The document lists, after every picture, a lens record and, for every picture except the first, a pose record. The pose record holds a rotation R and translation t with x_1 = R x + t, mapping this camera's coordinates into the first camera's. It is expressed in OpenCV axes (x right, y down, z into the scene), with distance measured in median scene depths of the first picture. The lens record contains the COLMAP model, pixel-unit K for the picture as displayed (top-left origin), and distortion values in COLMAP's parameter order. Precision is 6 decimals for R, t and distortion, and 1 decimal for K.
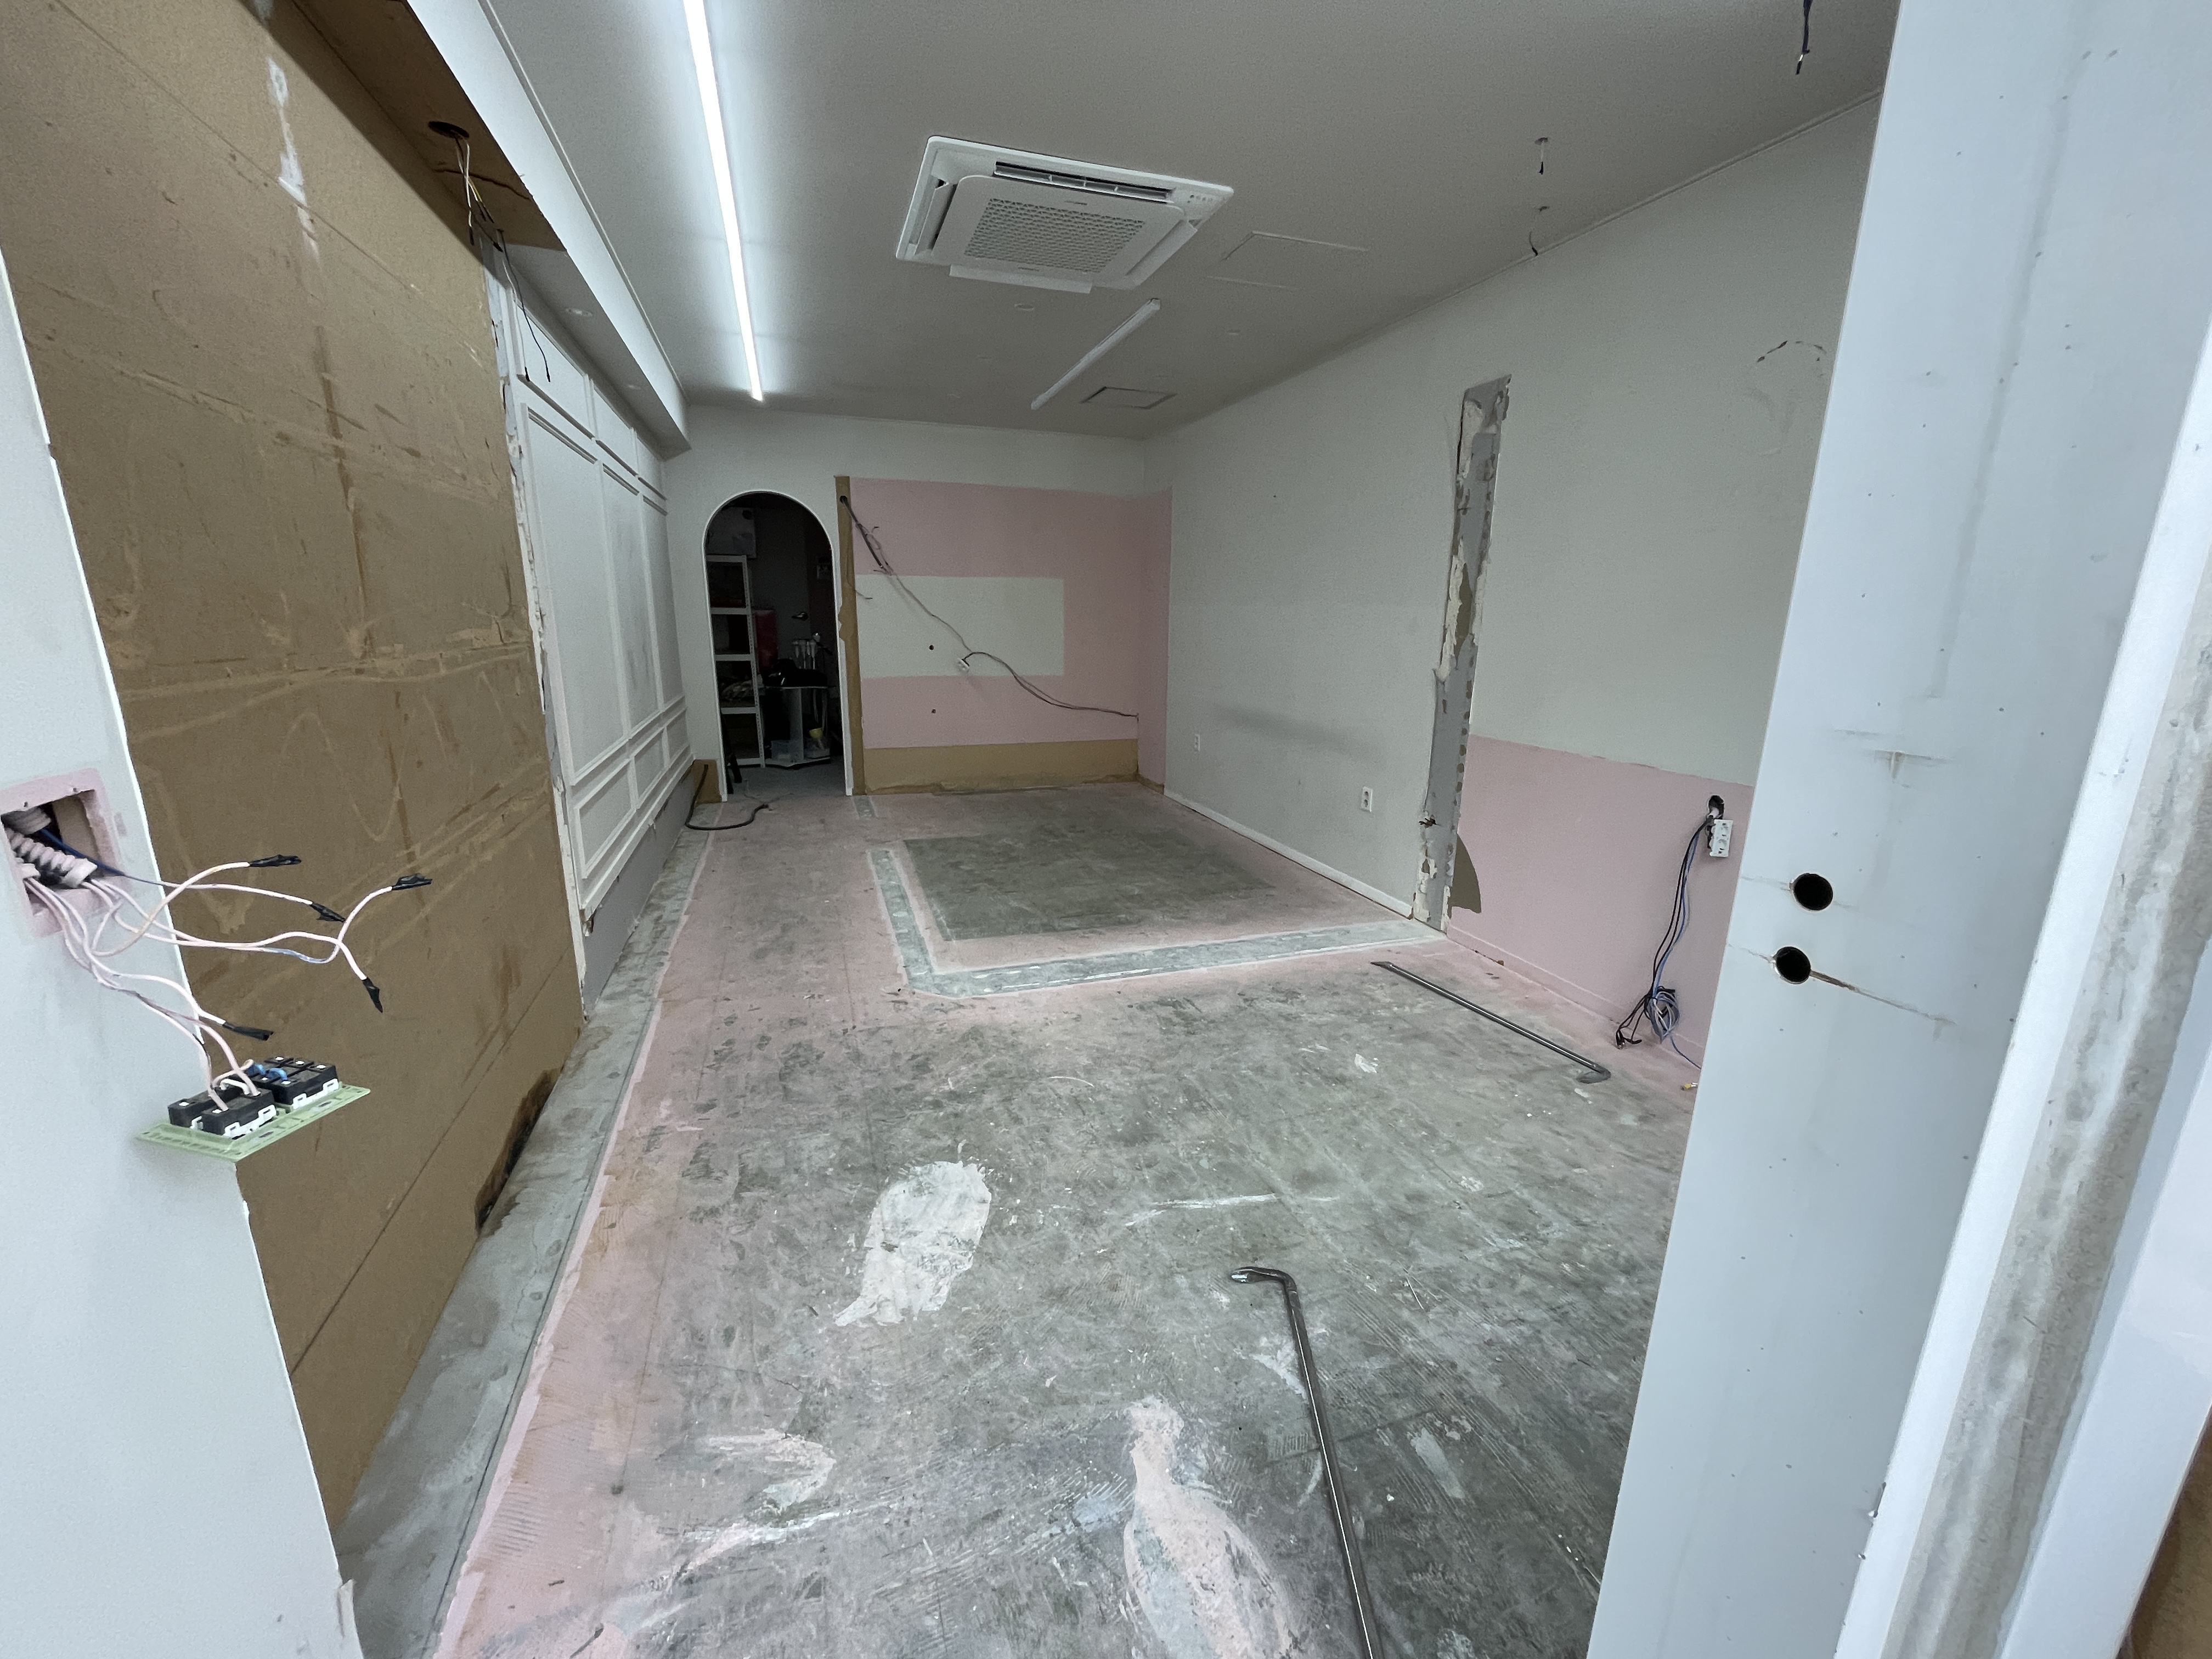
lens RADIAL K [[891.4, 0, 1111.4], [0, 891.4, 829.1], [0, 0, 1]] dist [-0.007780, -0.000063]
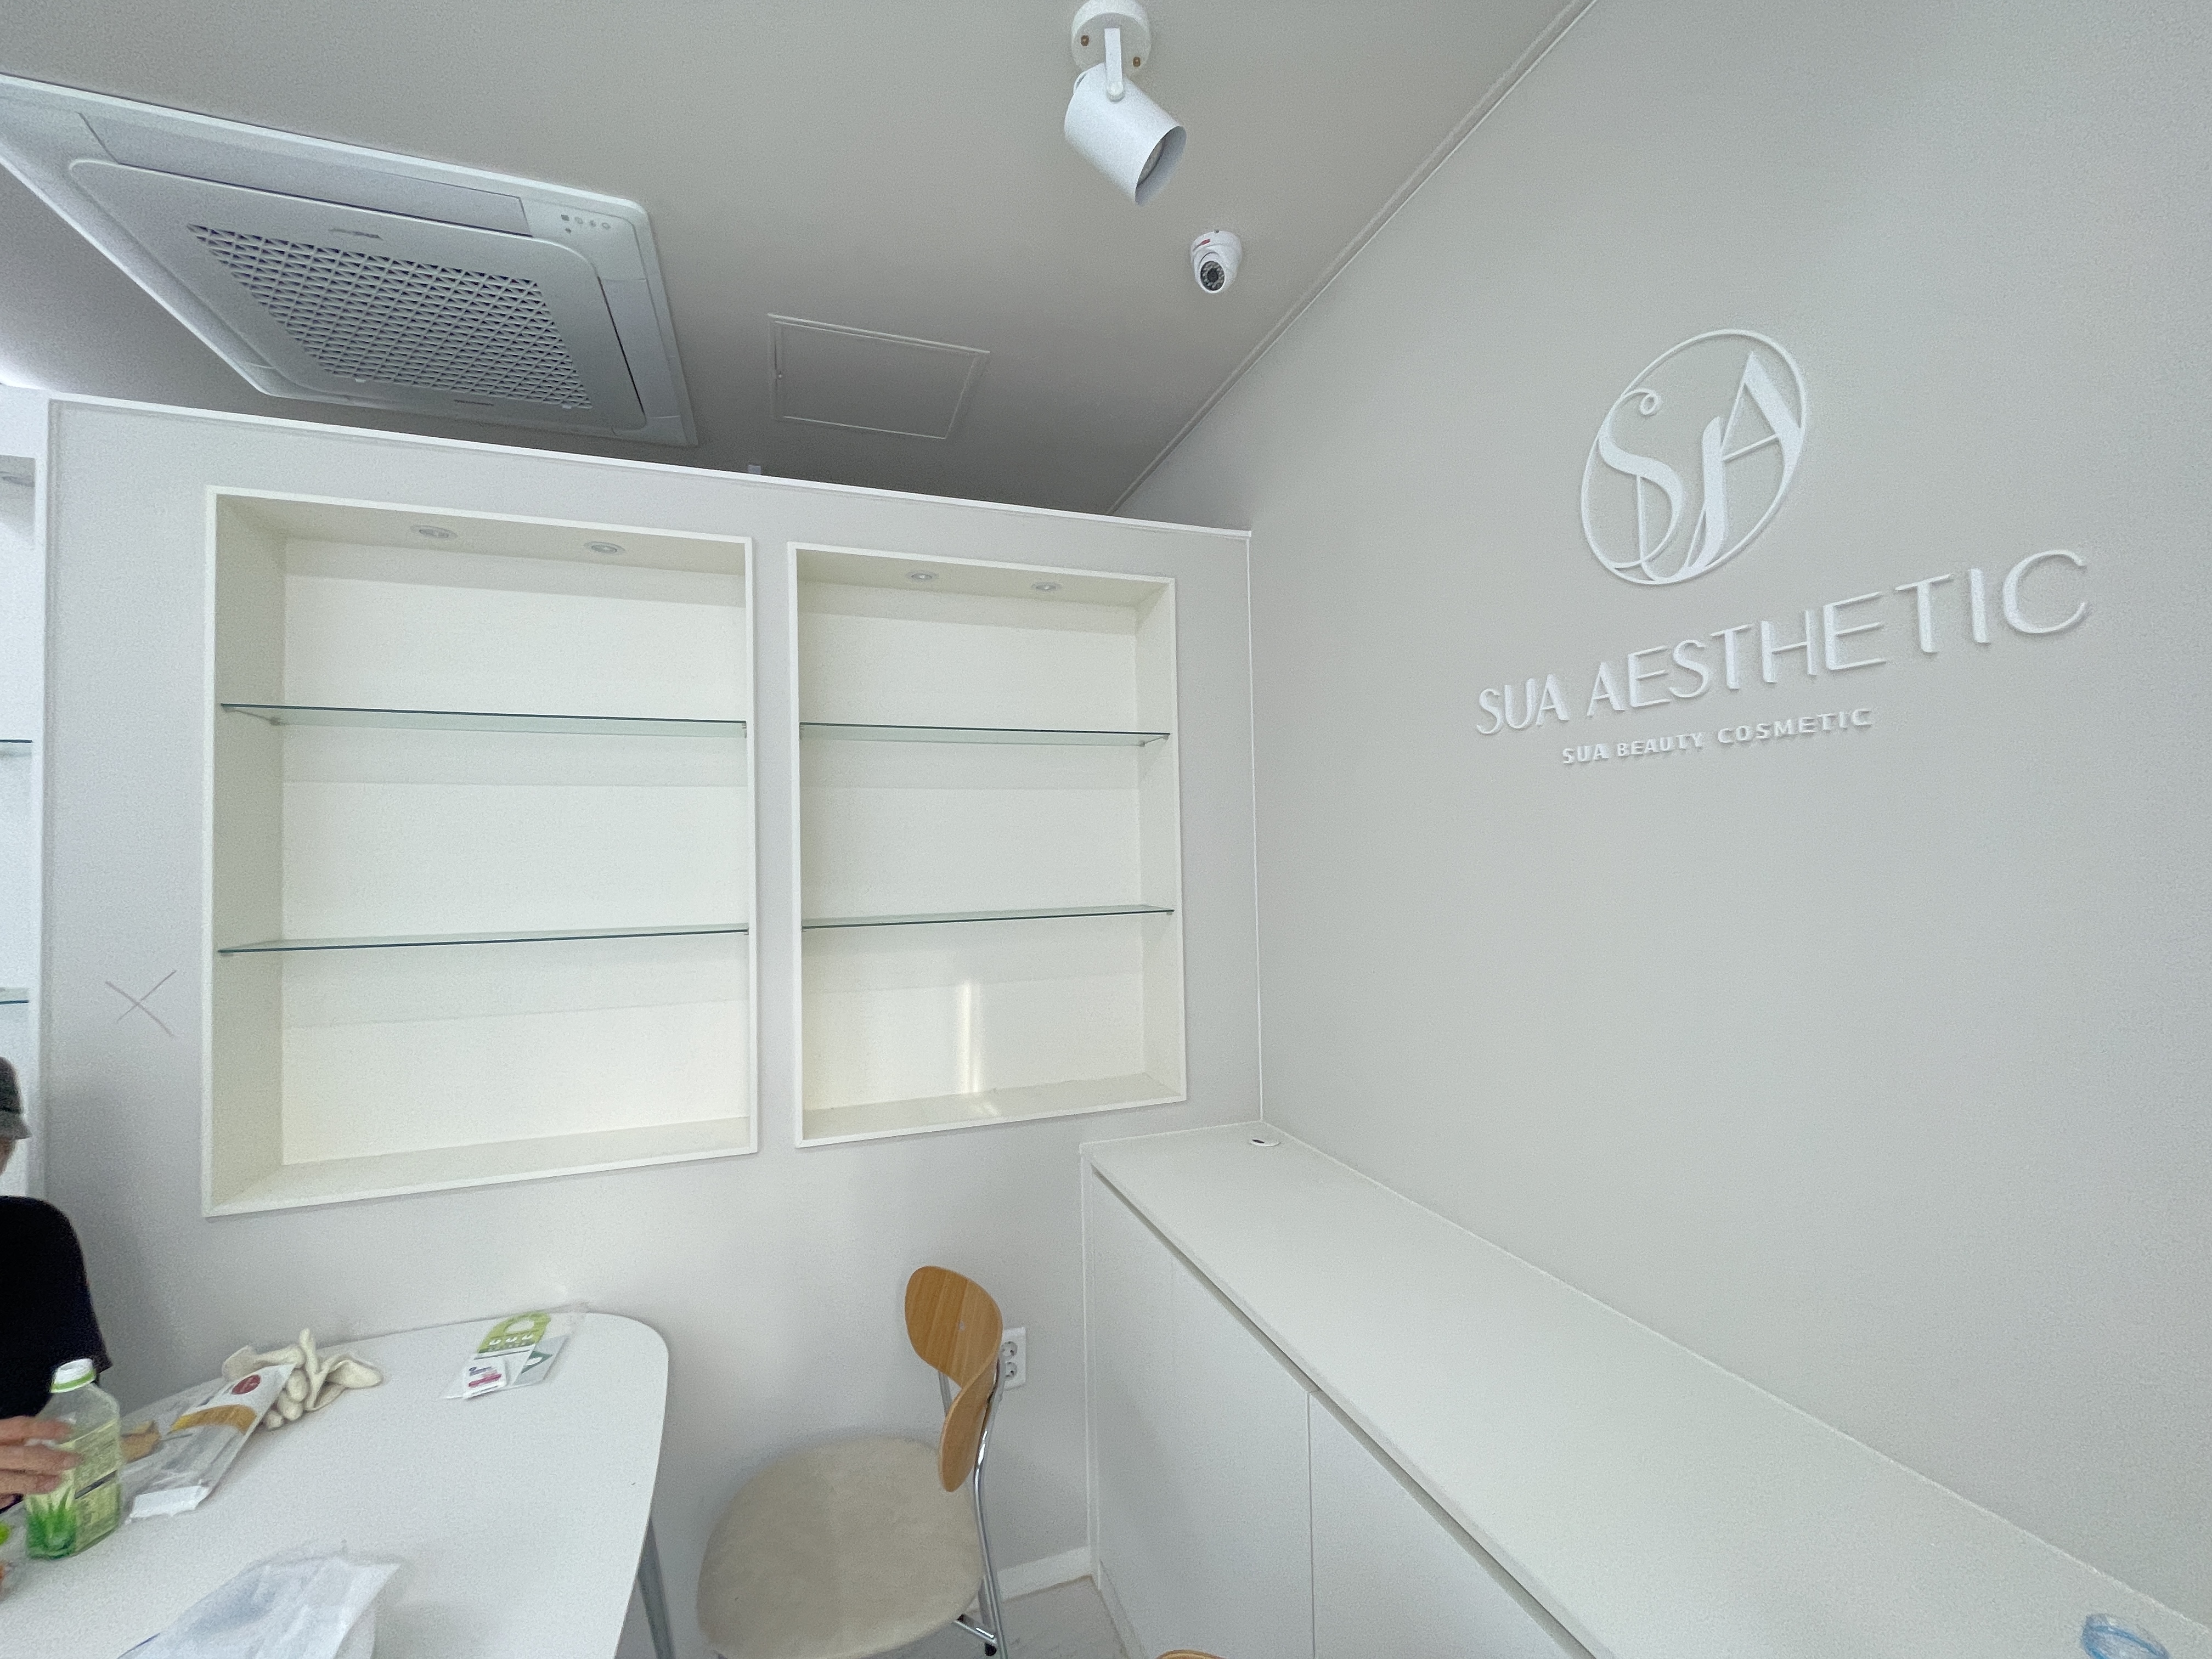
lens RADIAL K [[891.4, 0, 1111.4], [0, 891.4, 829.1], [0, 0, 1]] dist [-0.007780, -0.000063]
pose [[0.999245, -0.031926, 0.022142, 0.341037], [0.036711, 0.962453, -0.268954, -0.145657], [-0.012724, 0.269564, 0.962898, 0.459694]]
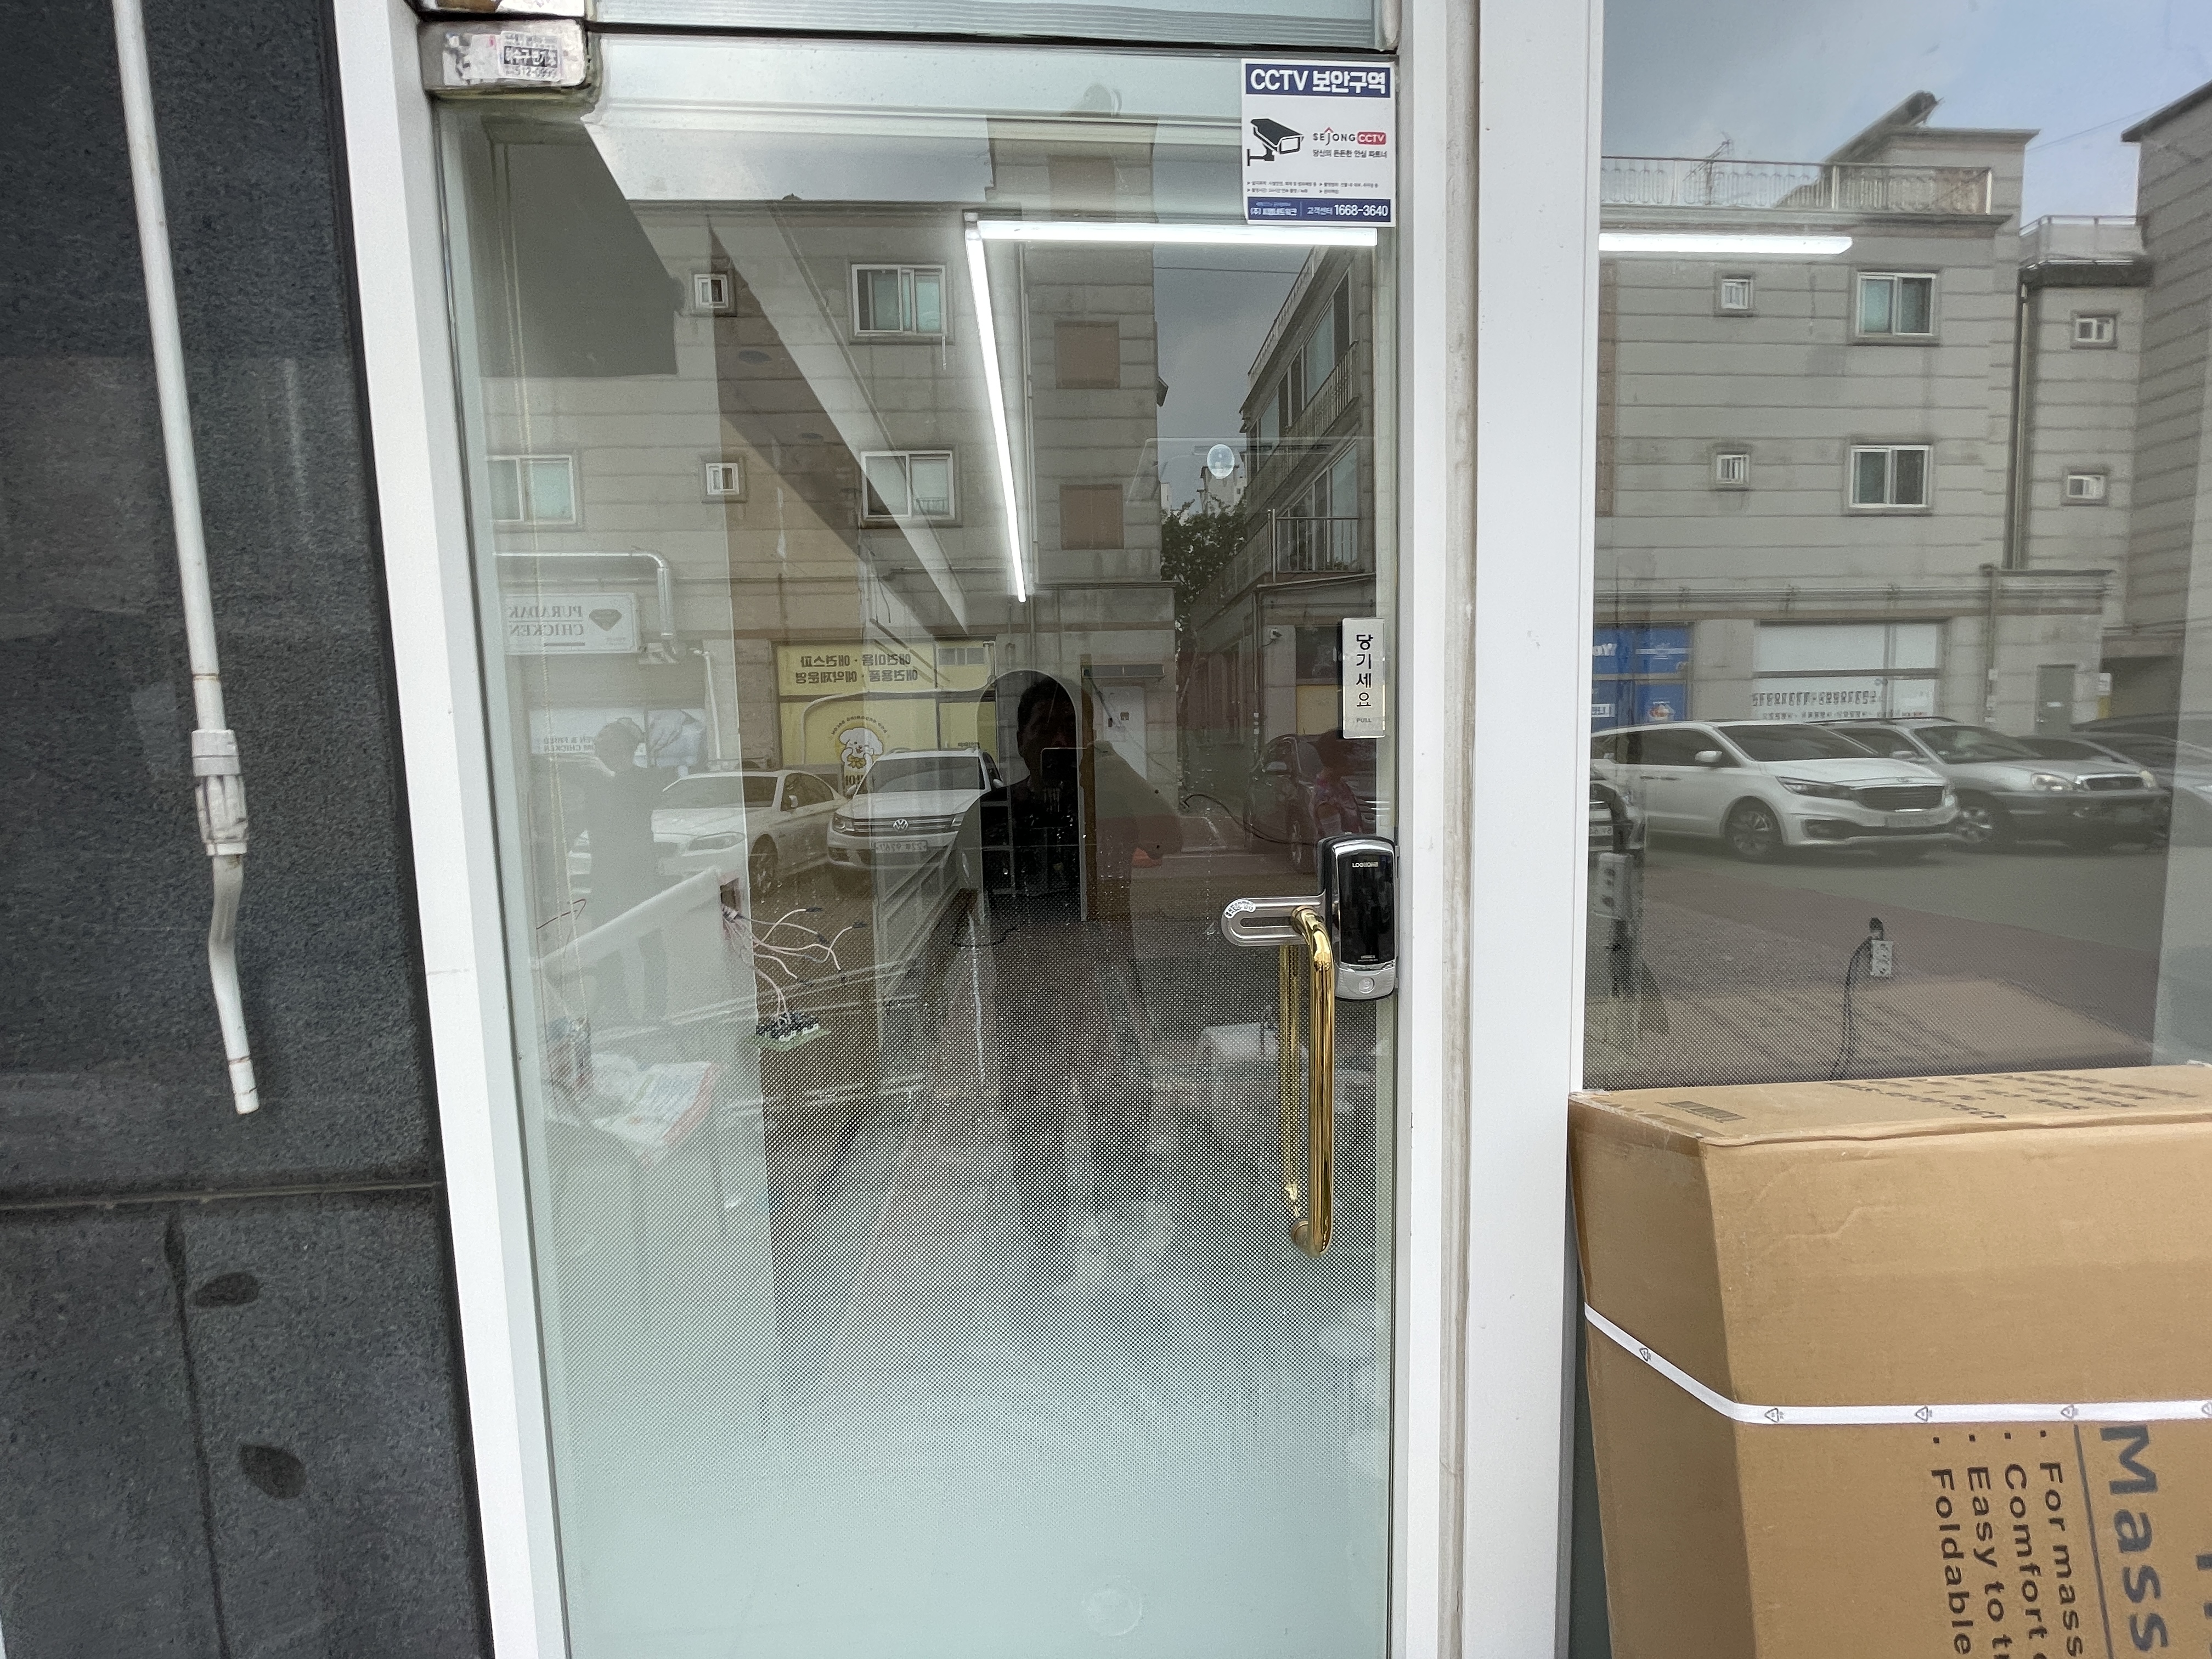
lens RADIAL K [[891.4, 0, 1111.4], [0, 891.4, 829.1], [0, 0, 1]] dist [-0.007780, -0.000063]
pose [[0.966198, -0.014375, -0.257399, 0.067702], [-0.025166, 0.988417, -0.149664, 0.030330], [0.256569, 0.151082, 0.954645, -0.189644]]
